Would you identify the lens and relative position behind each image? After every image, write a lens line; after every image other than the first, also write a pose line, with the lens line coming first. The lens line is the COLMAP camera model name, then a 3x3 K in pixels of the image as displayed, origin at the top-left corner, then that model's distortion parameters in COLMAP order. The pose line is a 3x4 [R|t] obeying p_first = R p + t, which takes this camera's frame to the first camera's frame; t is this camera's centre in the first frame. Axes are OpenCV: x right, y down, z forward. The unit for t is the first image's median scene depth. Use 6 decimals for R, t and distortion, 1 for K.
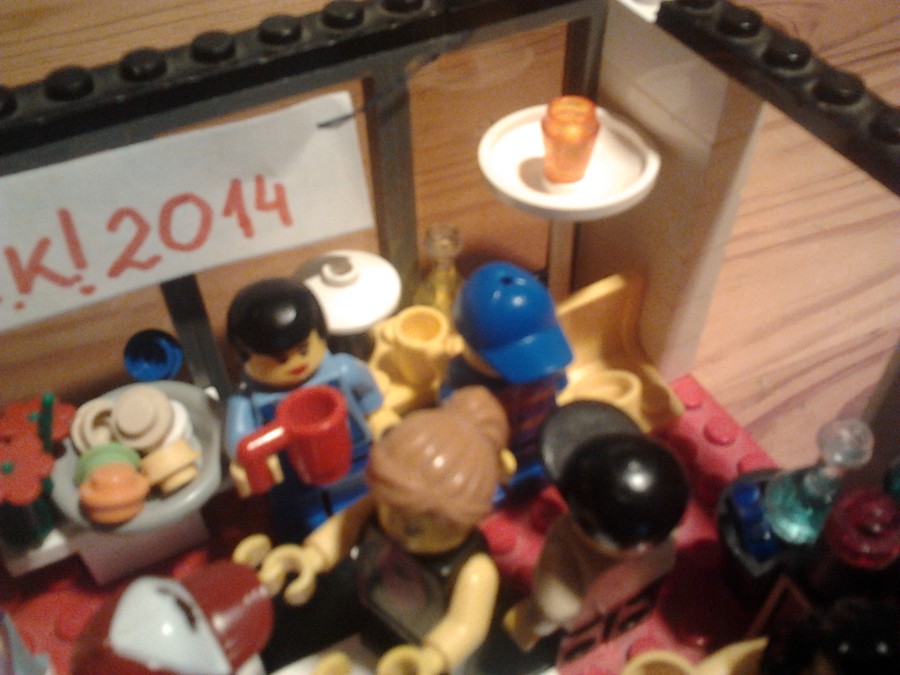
lens RADIAL K [[869.5, 0, 451.8], [0, 869.5, 333.6], [0, 0, 1]] dist [0.064661, -0.186100]
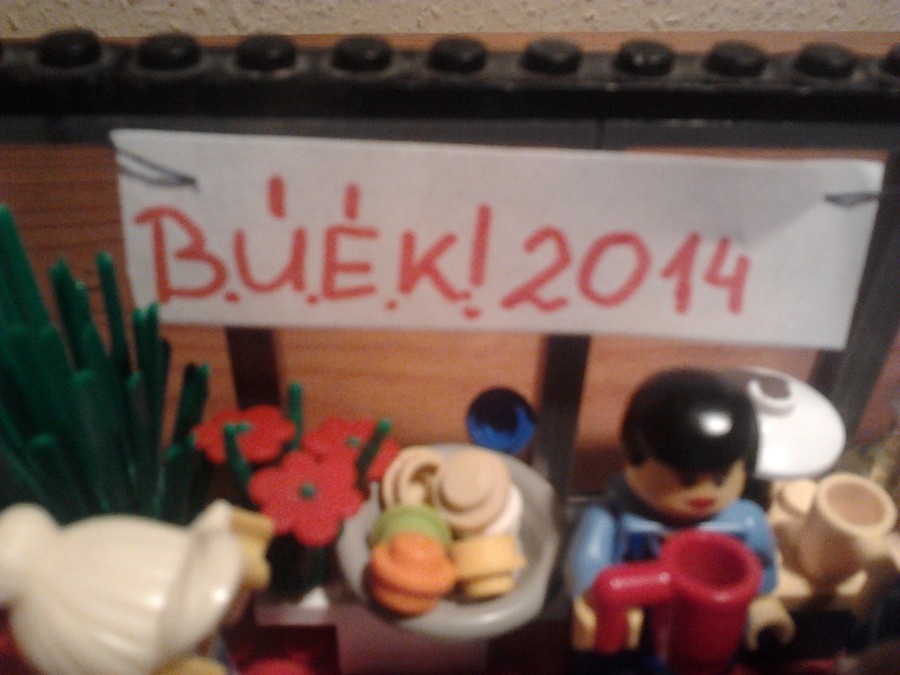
lens RADIAL K [[869.5, 0, 451.8], [0, 869.5, 333.6], [0, 0, 1]] dist [0.064661, -0.186100]
pose [[0.904517, 0.294903, -0.308029, -0.177942], [-0.339911, 0.934779, -0.103191, 0.053516], [0.257508, 0.198041, 0.945764, 0.243596]]
